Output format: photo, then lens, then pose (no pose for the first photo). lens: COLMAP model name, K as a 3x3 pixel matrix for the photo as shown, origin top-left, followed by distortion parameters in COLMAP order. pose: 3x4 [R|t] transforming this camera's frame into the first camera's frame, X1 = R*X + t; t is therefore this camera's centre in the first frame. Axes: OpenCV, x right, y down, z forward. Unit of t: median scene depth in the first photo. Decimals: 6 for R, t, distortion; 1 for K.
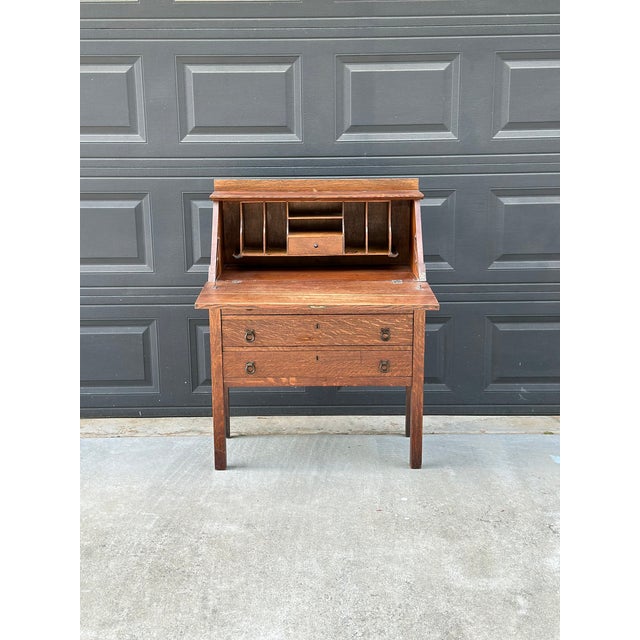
lens RADIAL K [[897.1, 0, 320.1], [0, 897.1, 318.2], [0, 0, 1]] dist [0.123872, 0.000000]
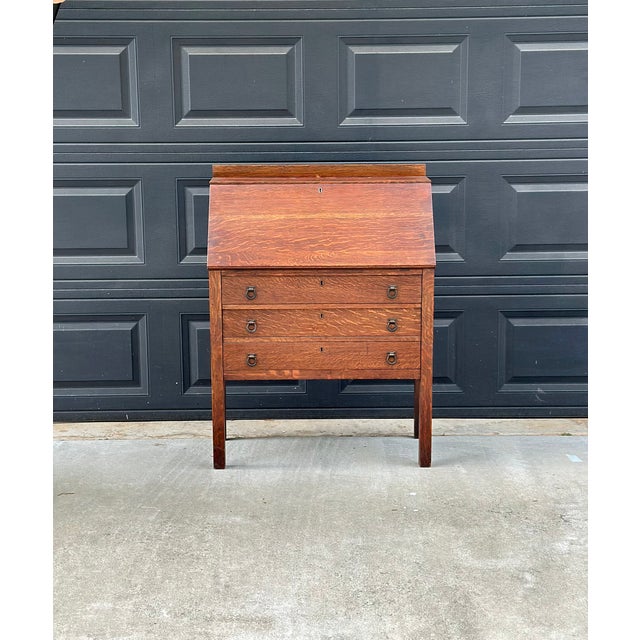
lens RADIAL K [[1152.4, 0, 316.2], [0, 1152.4, 289.2], [0, 0, 1]] dist [0.130728, 0.000000]
pose [[0.999935, -0.000457, 0.011383, -0.022392], [0.001027, 0.998742, -0.050131, 0.040656], [-0.011346, 0.050139, 0.998678, -0.227091]]
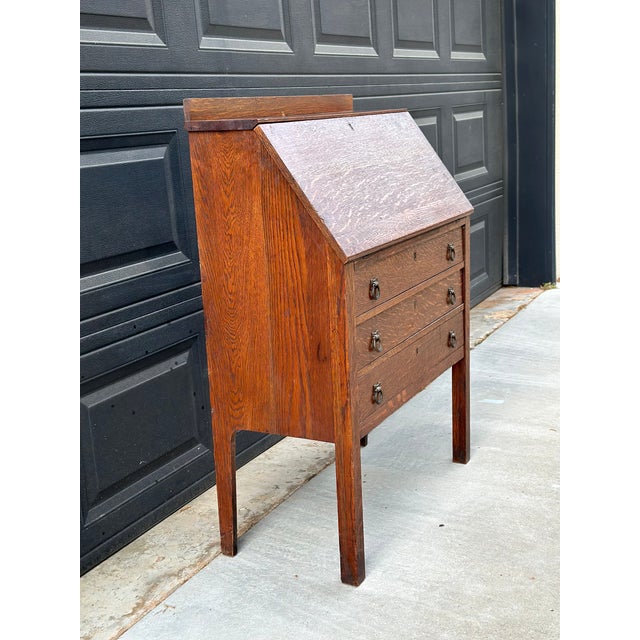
lens RADIAL K [[897.1, 0, 321.5], [0, 897.1, 322.7], [0, 0, 1]] dist [0.123872, 0.000000]
pose [[0.466699, -0.224456, 0.855460, -0.590393], [0.244483, 0.962310, 0.119112, -0.071578], [-0.849953, 0.153556, 0.503985, 0.696819]]
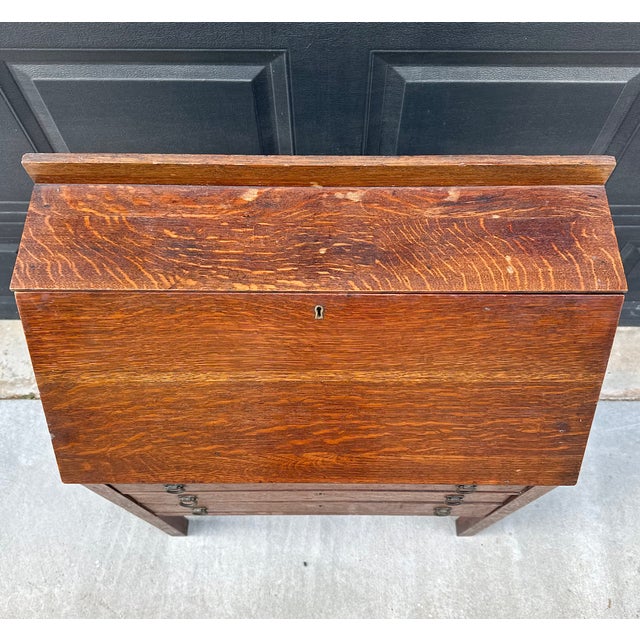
lens RADIAL K [[634.8, 0, 329.2], [0, 634.8, 323.6], [0, 0, 1]] dist [0.052525, 0.000000]
pose [[0.999918, 0.010388, 0.007512, -0.001991], [-0.012365, 0.626669, 0.779188, -0.314467], [0.003387, -0.779217, 0.626746, 0.819554]]
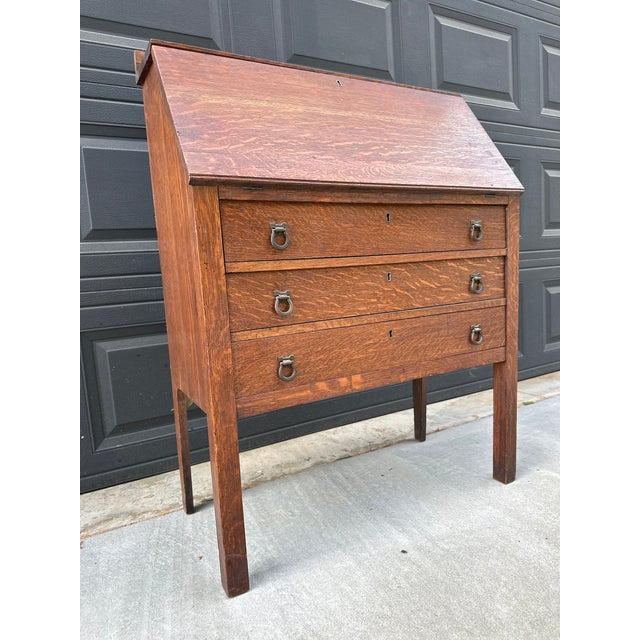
lens RADIAL K [[457.4, 0, 316.1], [0, 457.4, 323.8], [0, 0, 1]] dist [0.058751, -0.071549]
pose [[0.873693, -0.105743, 0.474846, -0.176895], [0.157442, 0.985021, -0.070331, 0.049642], [-0.460297, 0.136209, 0.877254, 0.743004]]
